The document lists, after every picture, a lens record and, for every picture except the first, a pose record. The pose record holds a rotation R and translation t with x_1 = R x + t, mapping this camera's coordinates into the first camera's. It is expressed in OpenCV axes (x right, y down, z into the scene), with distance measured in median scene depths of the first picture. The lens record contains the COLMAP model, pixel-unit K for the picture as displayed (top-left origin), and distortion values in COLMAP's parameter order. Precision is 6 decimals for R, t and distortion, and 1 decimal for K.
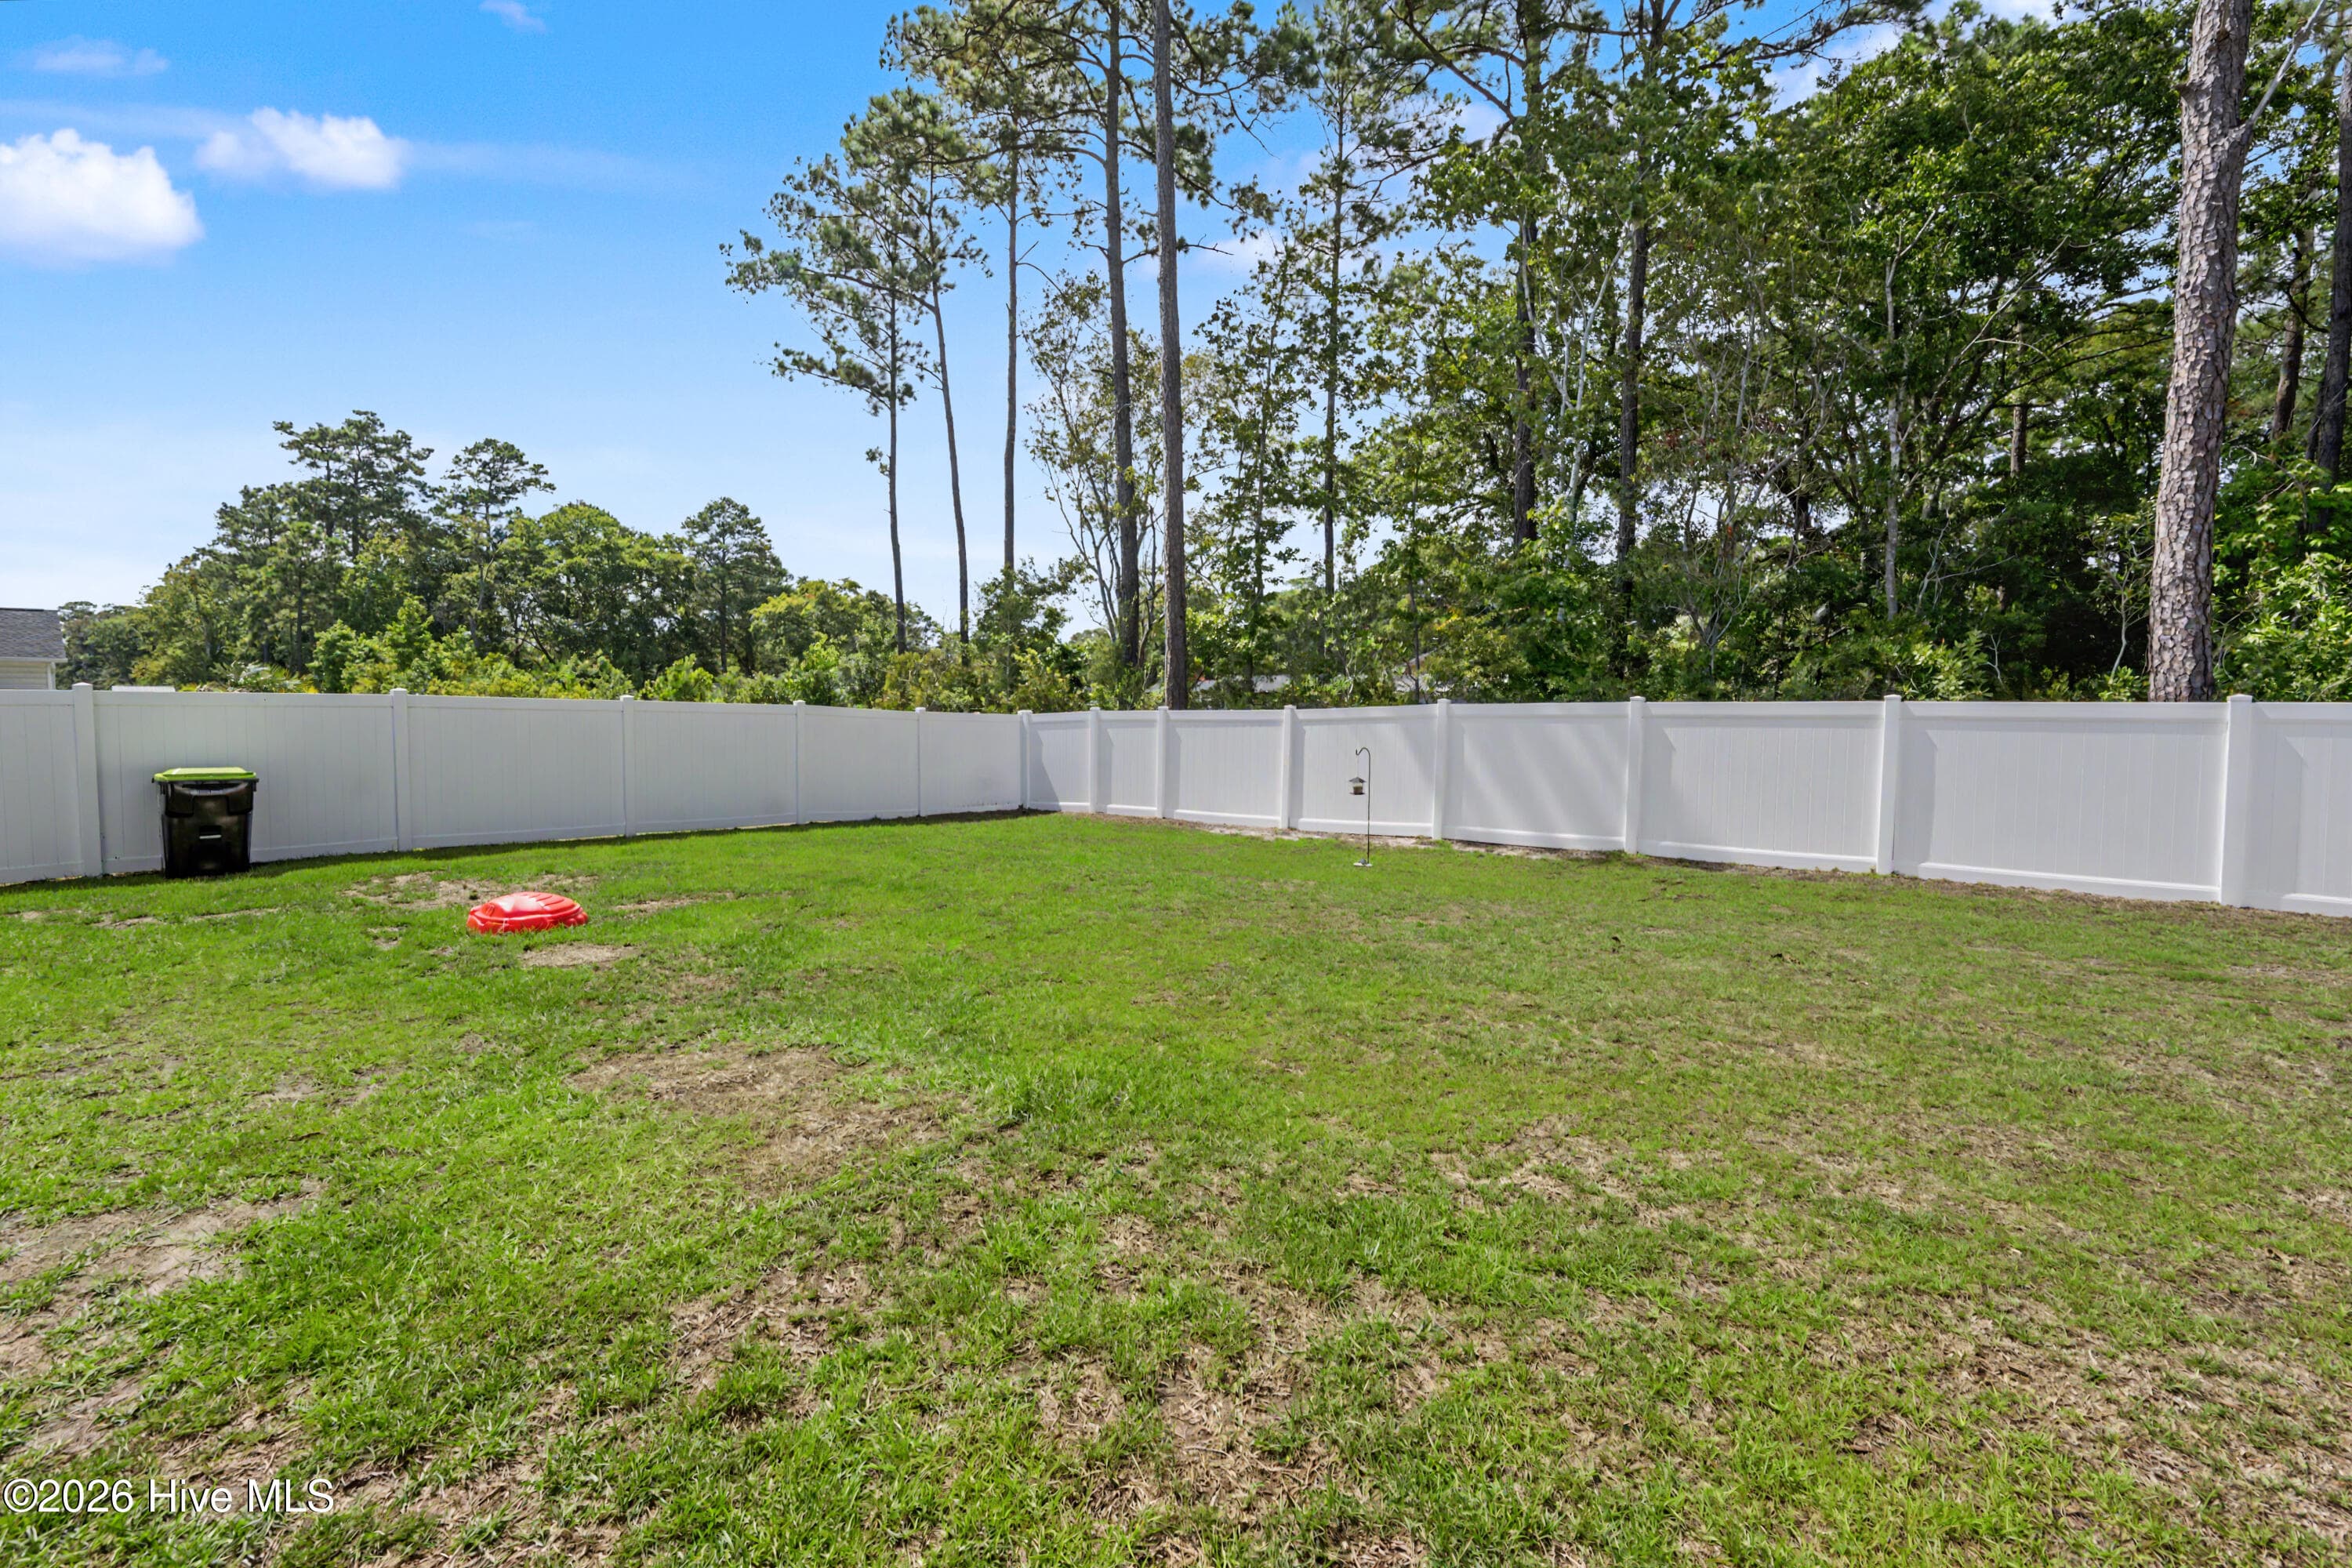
lens RADIAL K [[1124.5, 0, 1180.4], [0, 1124.5, 789.8], [0, 0, 1]] dist [-0.001708, 0.001318]
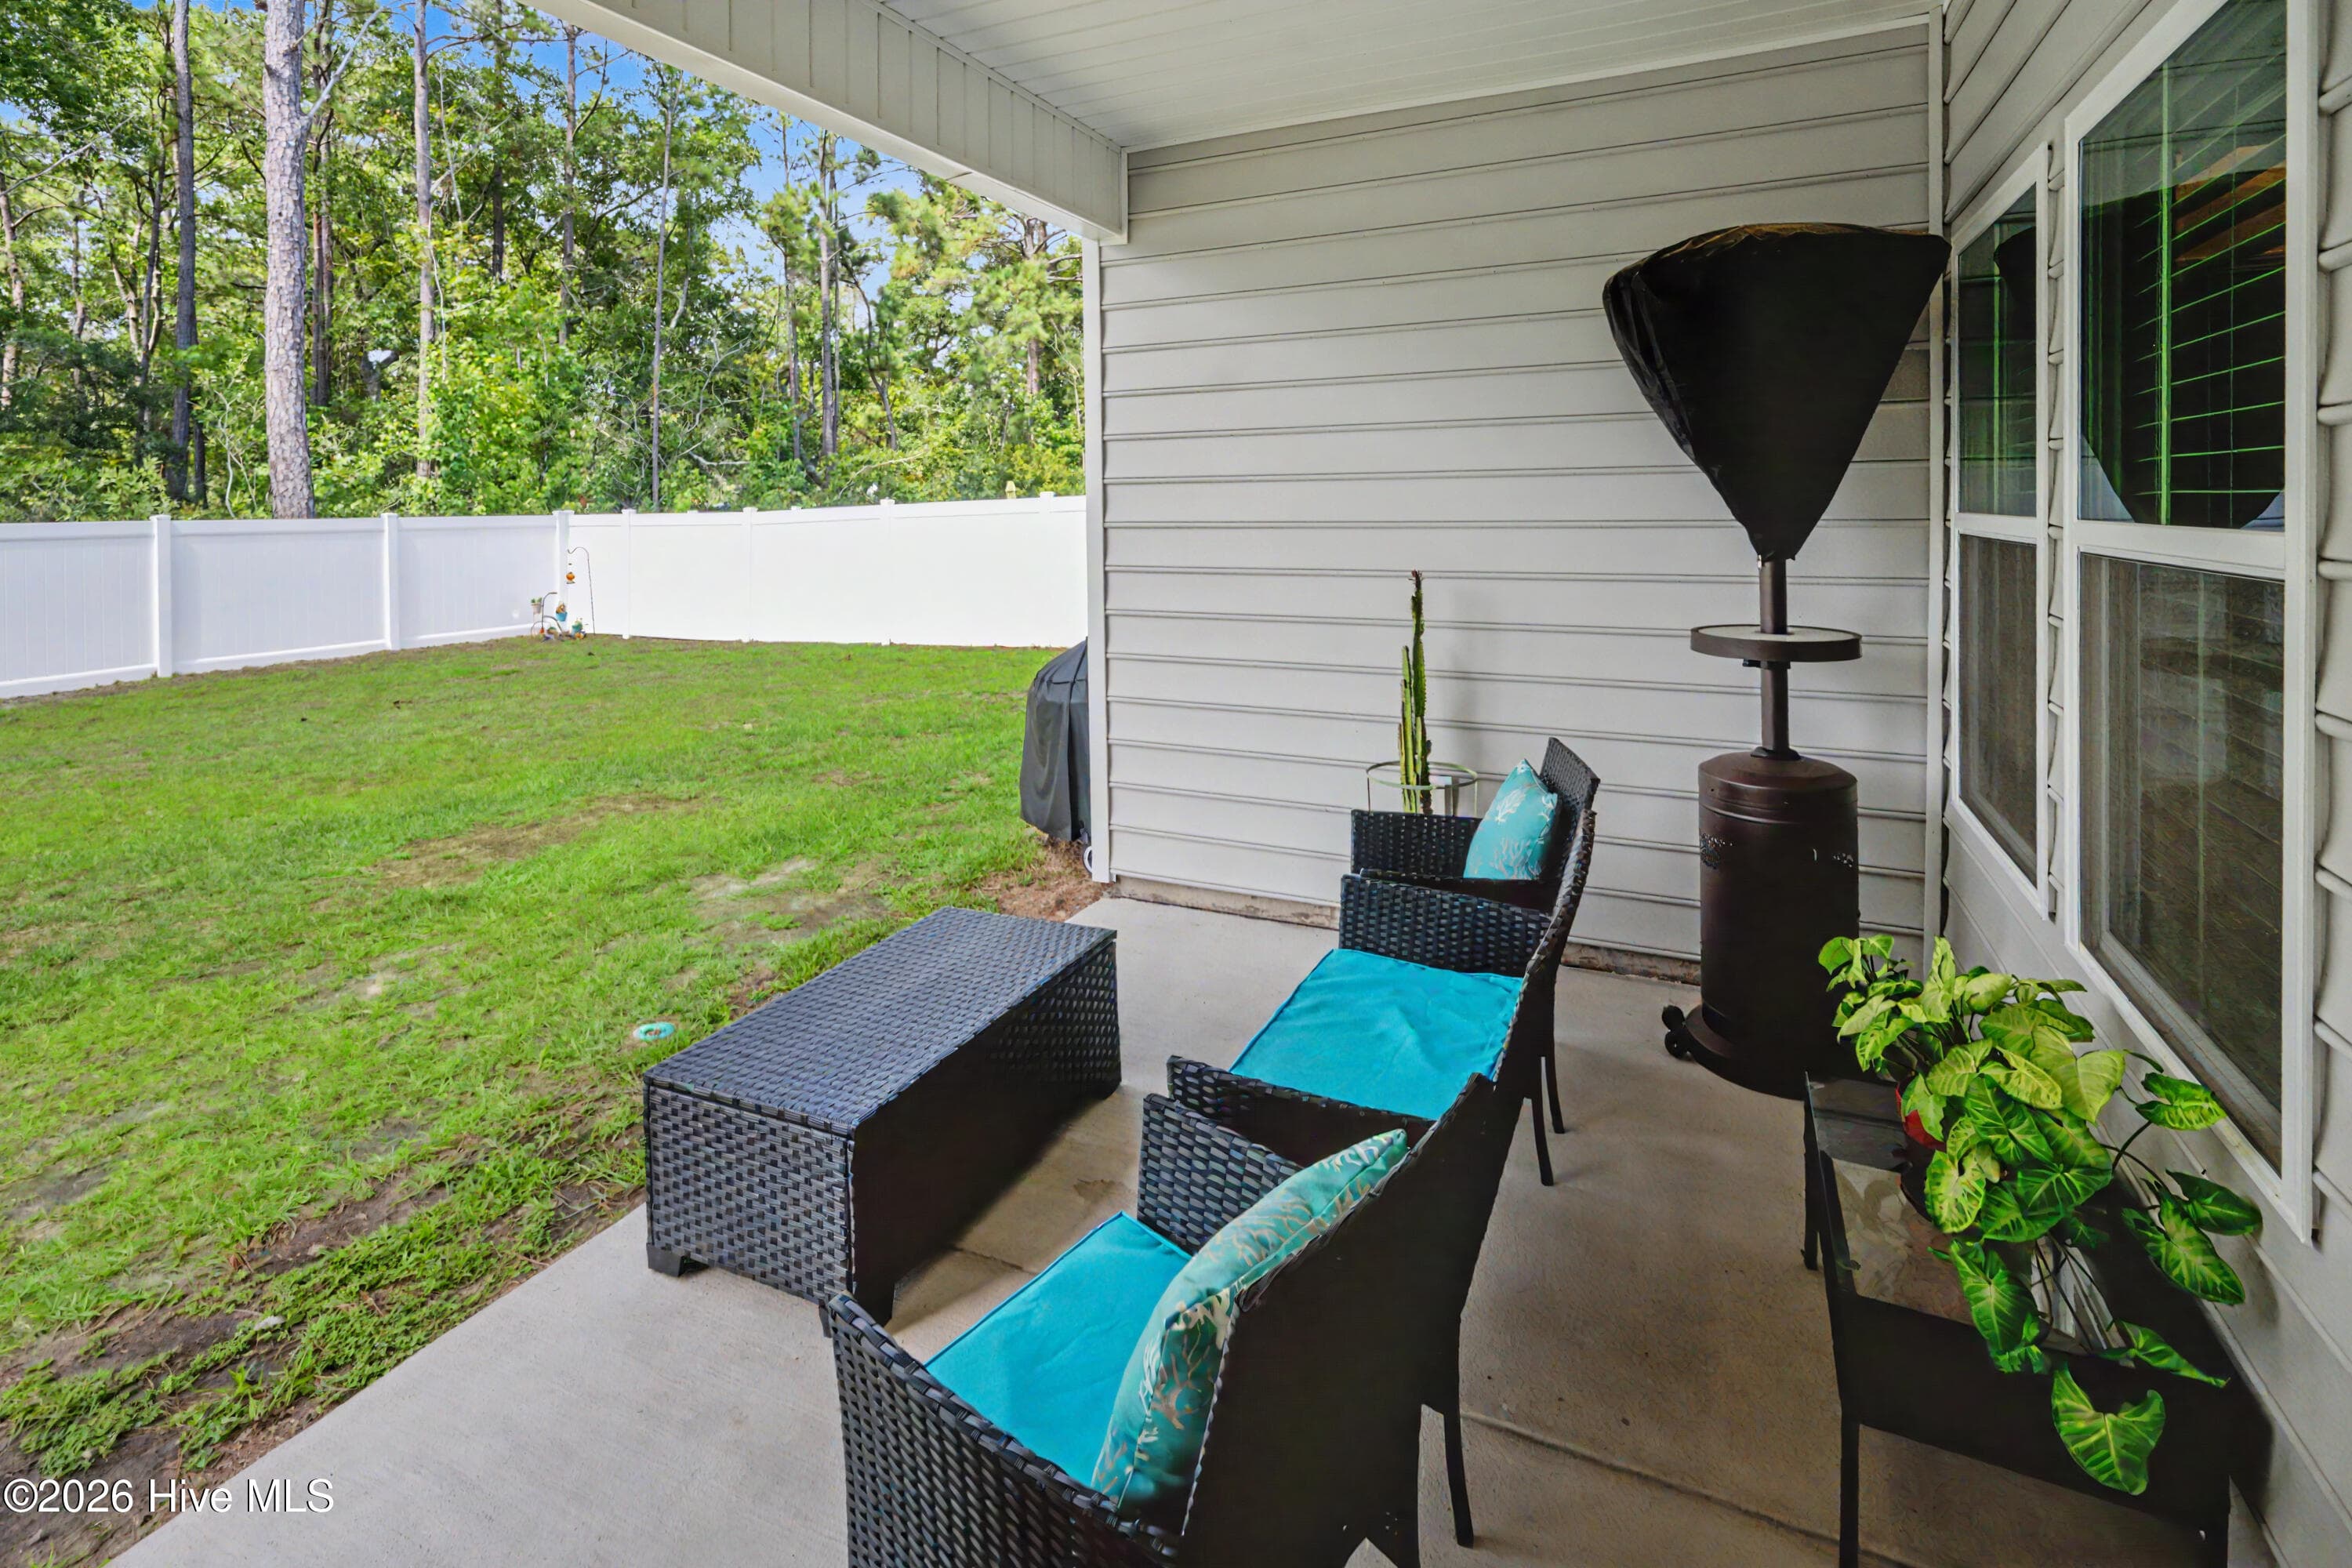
lens RADIAL K [[1124.5, 0, 1180.4], [0, 1124.5, 789.8], [0, 0, 1]] dist [-0.001708, 0.001318]
pose [[-0.340822, -0.226895, 0.912337, -0.823985], [0.080234, 0.959879, 0.268692, -0.039815], [-0.936698, 0.164776, -0.308943, 0.437064]]
